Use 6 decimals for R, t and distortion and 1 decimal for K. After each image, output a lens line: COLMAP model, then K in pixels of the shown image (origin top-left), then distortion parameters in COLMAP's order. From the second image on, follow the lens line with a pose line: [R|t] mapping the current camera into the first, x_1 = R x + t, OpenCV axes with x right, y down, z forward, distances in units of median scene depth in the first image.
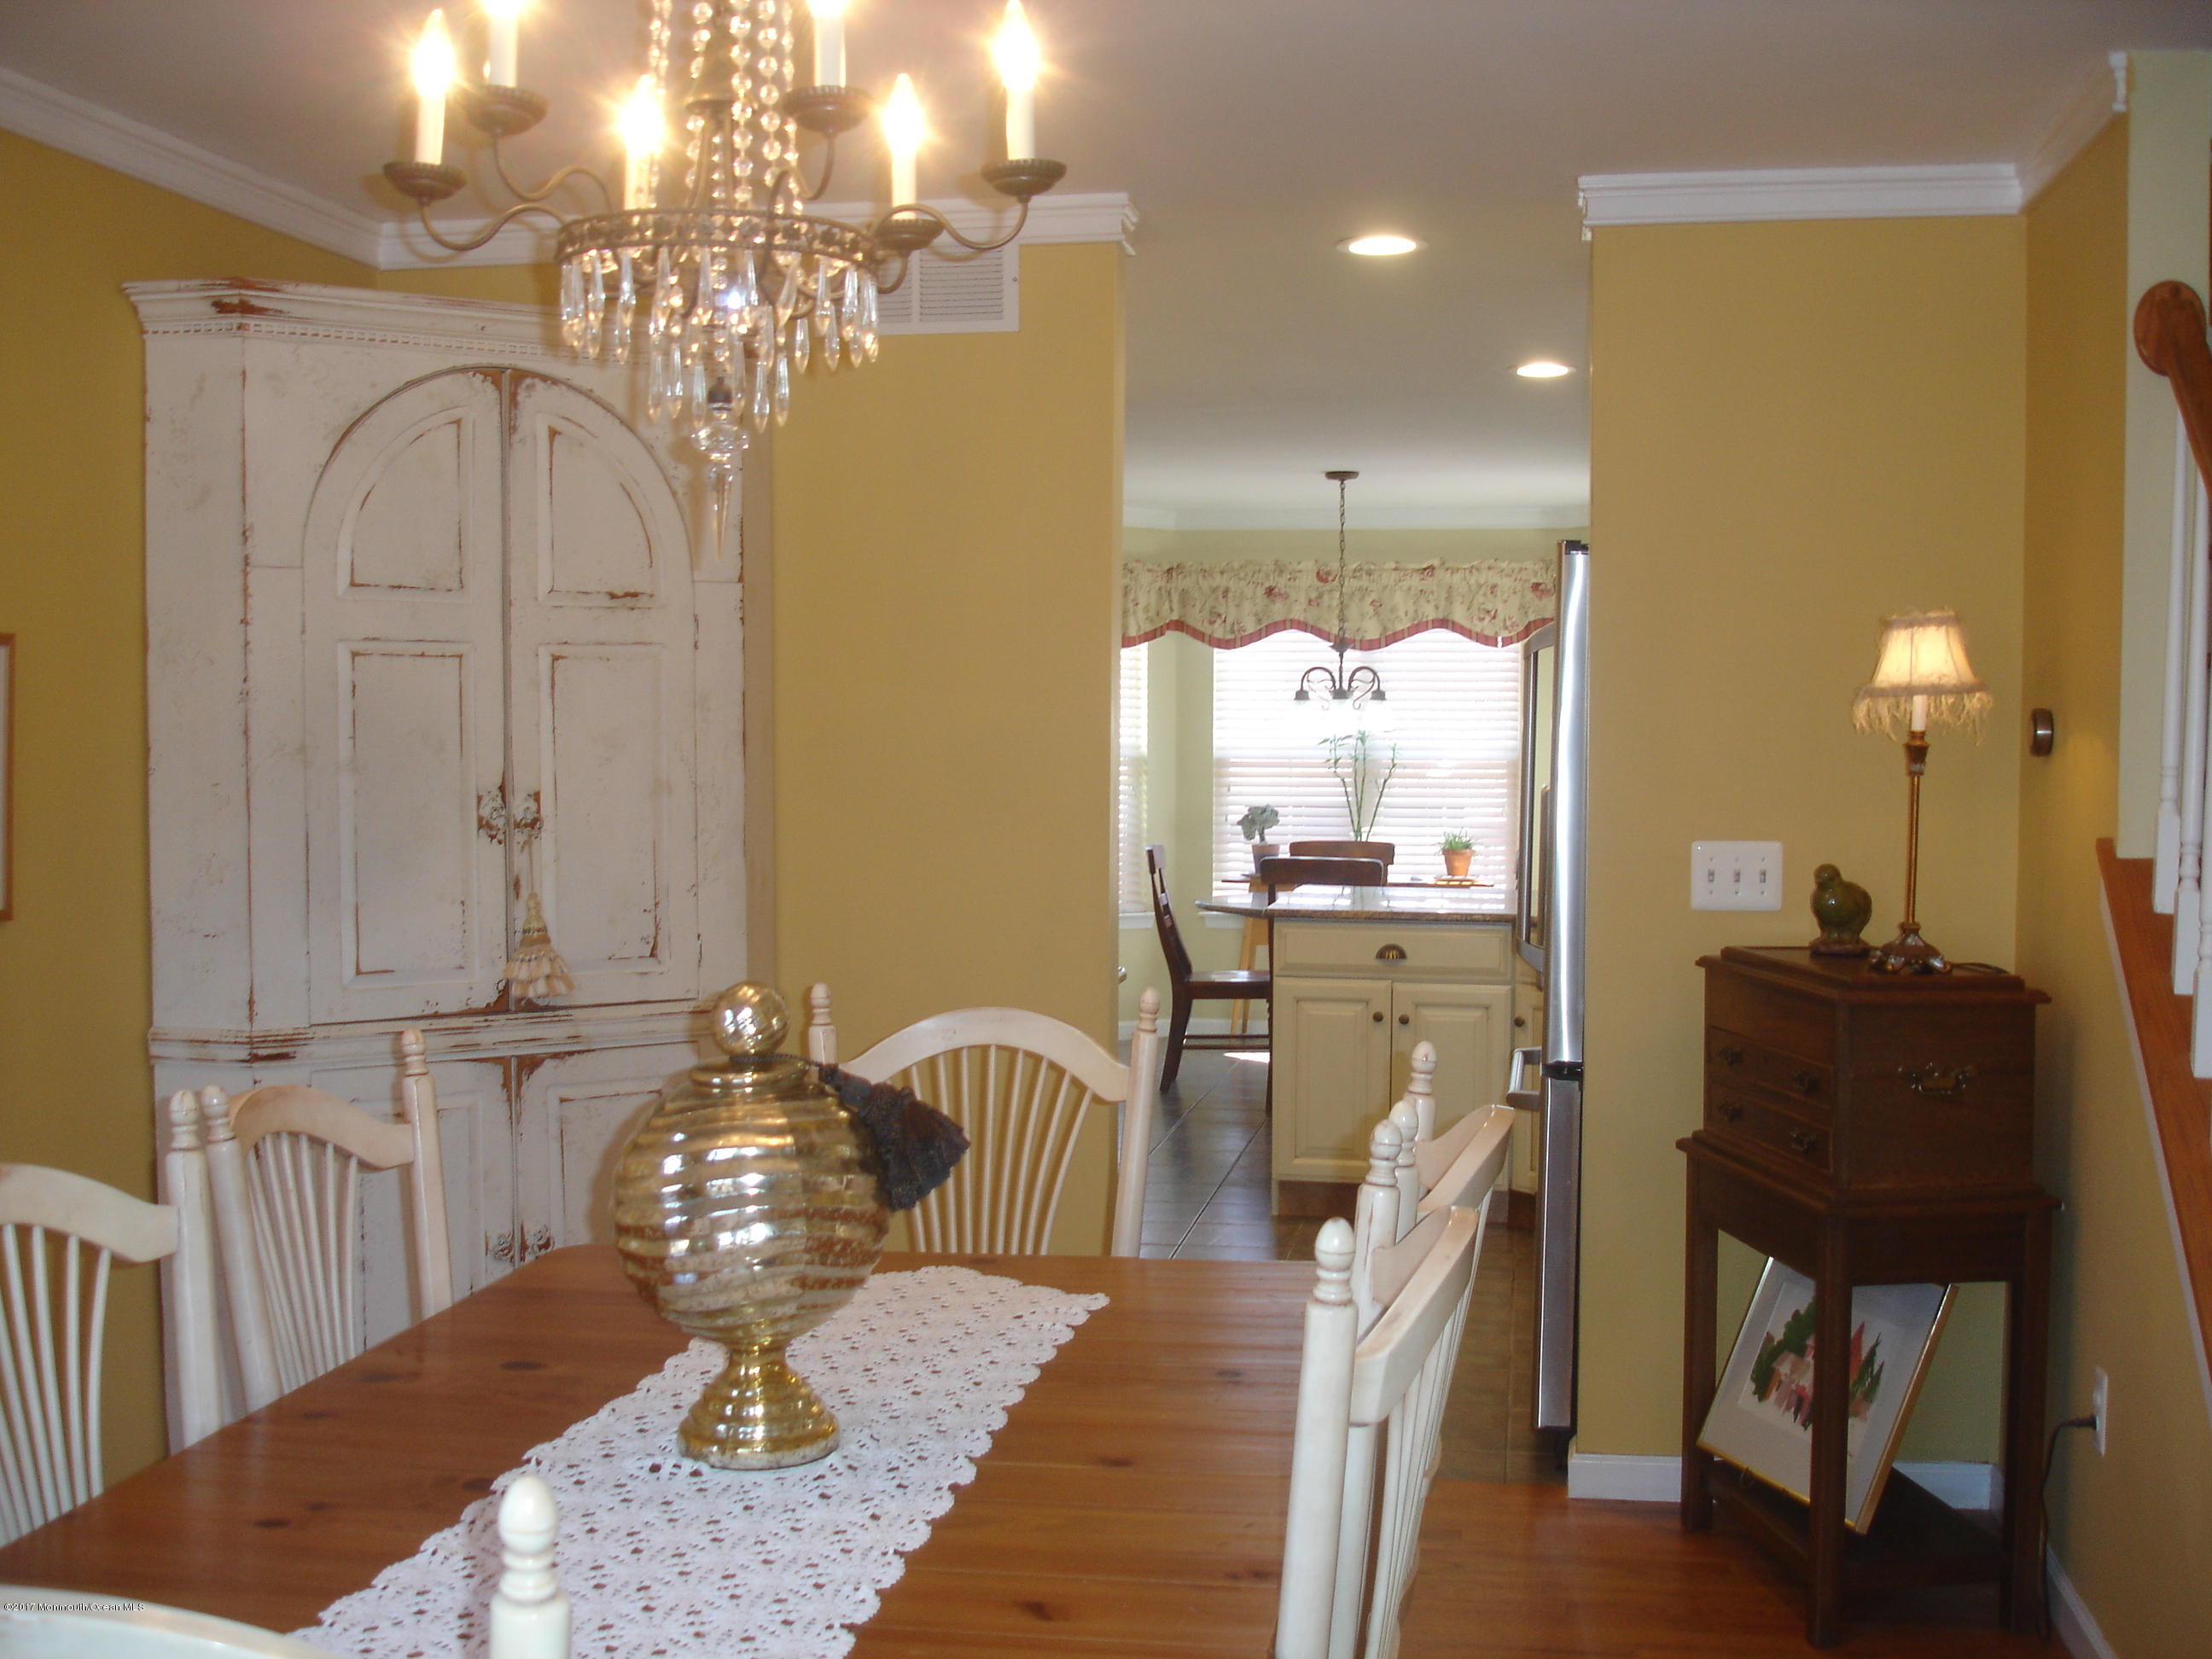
lens RADIAL K [[2455.3, 0, 1110.2], [0, 2455.3, 829.4], [0, 0, 1]] dist [-0.088864, 0.000000]
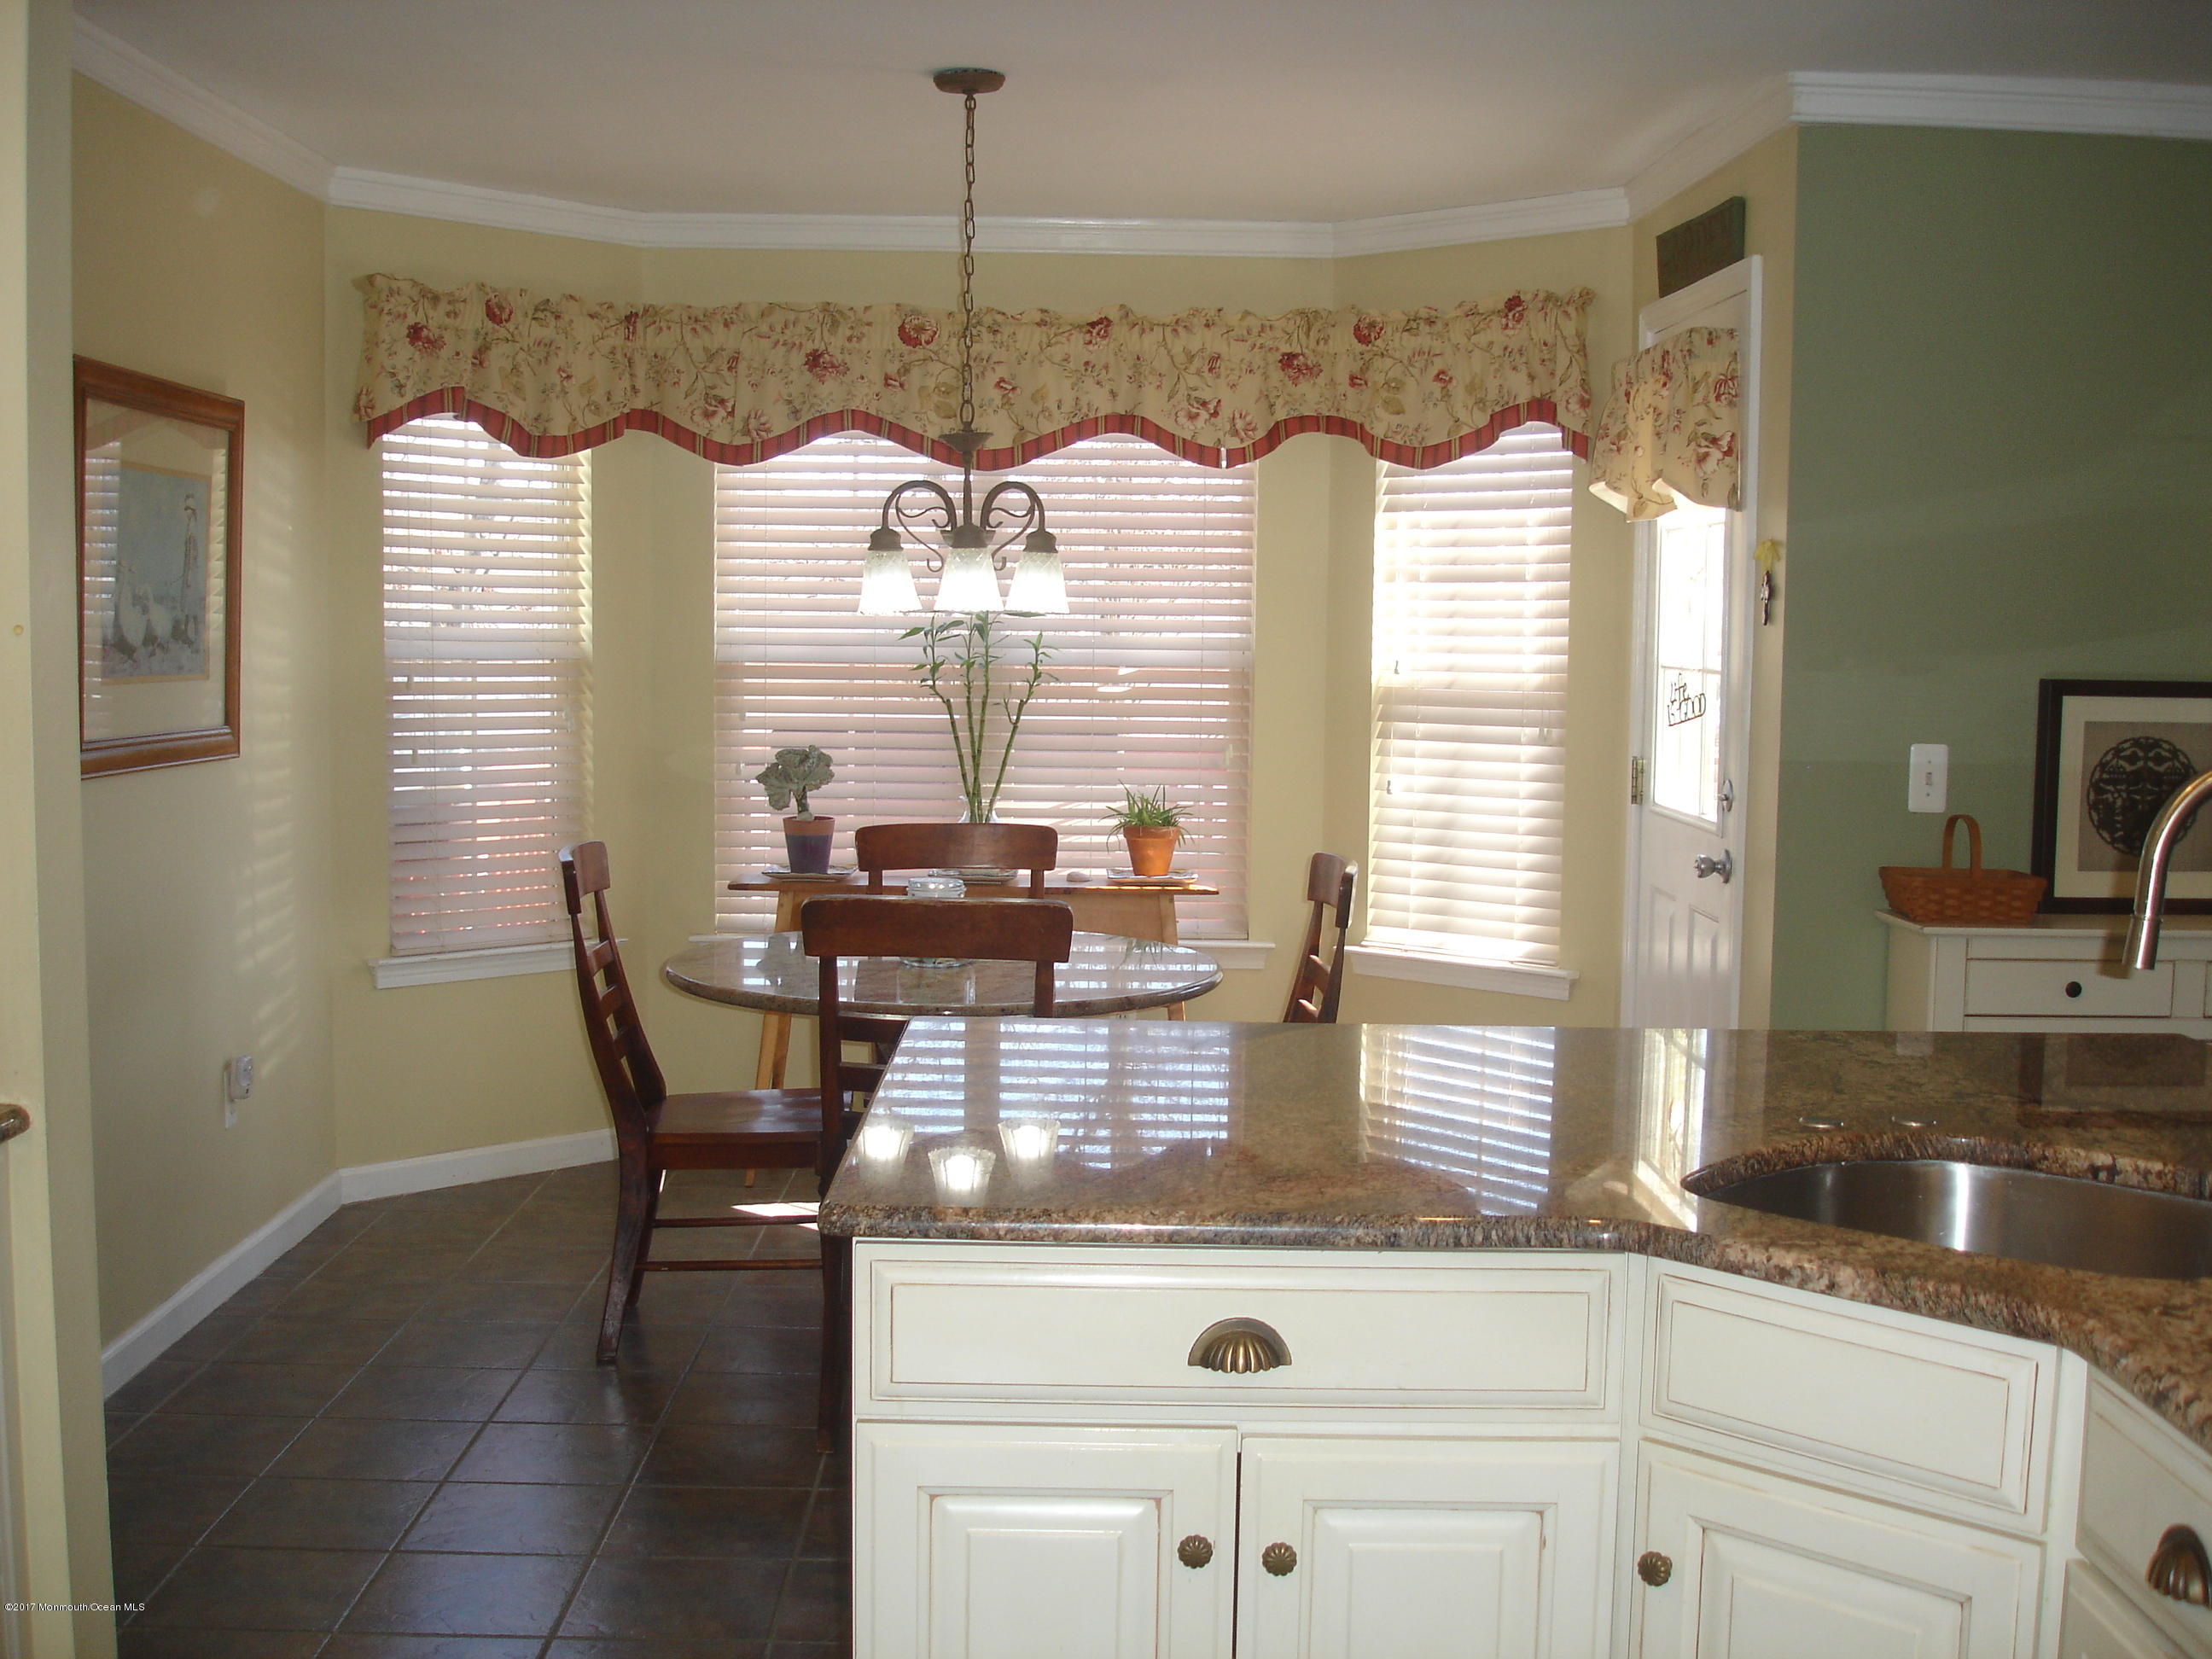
lens RADIAL K [[2455.3, 0, 1118.6], [0, 2455.3, 827.7], [0, 0, 1]] dist [-0.088864, 0.000000]
pose [[0.981641, -0.009030, 0.190526, 0.026596], [-0.000124, 0.998848, 0.047979, -0.018227], [-0.190740, -0.047121, 0.980509, 0.443730]]
